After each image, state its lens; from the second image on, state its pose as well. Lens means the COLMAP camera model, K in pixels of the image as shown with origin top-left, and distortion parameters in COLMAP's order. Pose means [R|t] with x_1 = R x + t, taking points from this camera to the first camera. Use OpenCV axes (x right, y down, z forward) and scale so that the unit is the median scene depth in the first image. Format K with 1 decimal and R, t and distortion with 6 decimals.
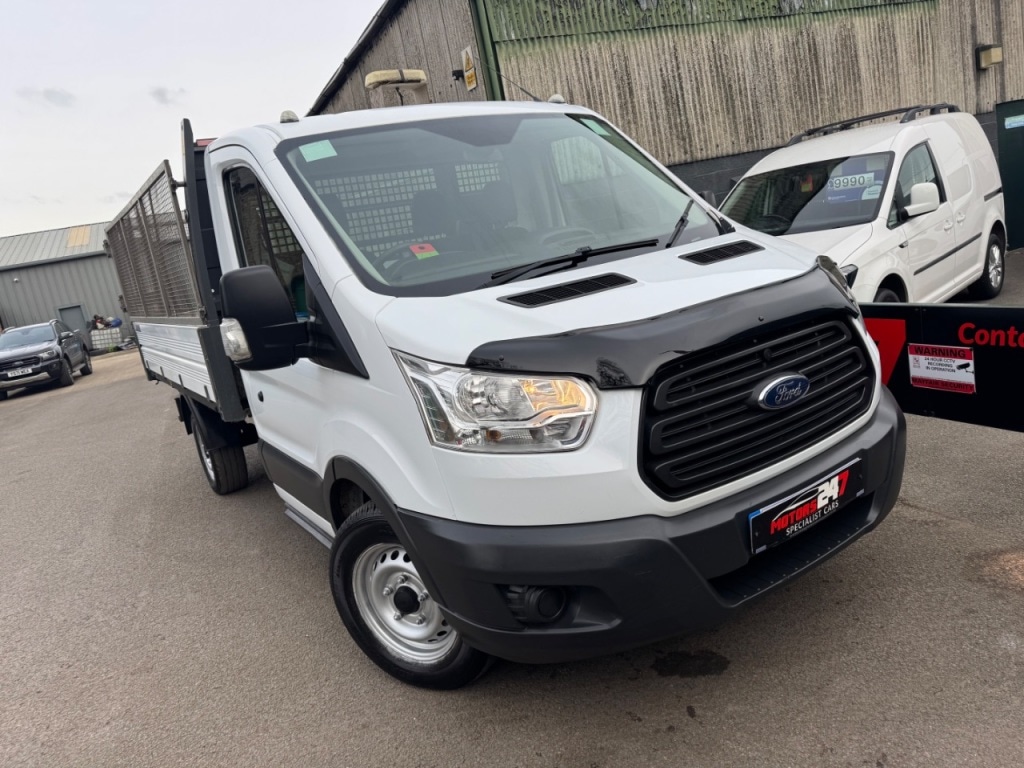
lens RADIAL K [[716.4, 0, 507.4], [0, 716.4, 383.1], [0, 0, 1]] dist [0.051807, -0.058844]
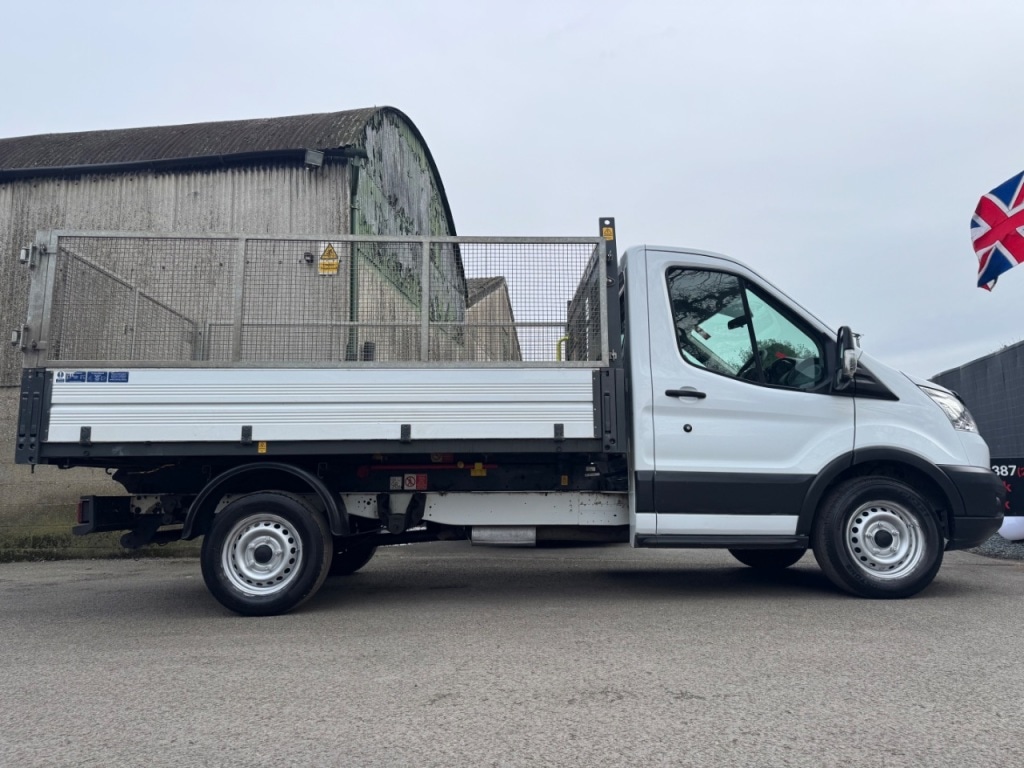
lens RADIAL K [[716.4, 0, 511.4], [0, 716.4, 377.8], [0, 0, 1]] dist [0.059159, -0.072743]
pose [[0.517811, 0.299178, 0.801476, -1.302074], [0.092662, 0.911731, -0.400200, 0.350548], [-0.850462, 0.281495, 0.444382, 0.574154]]
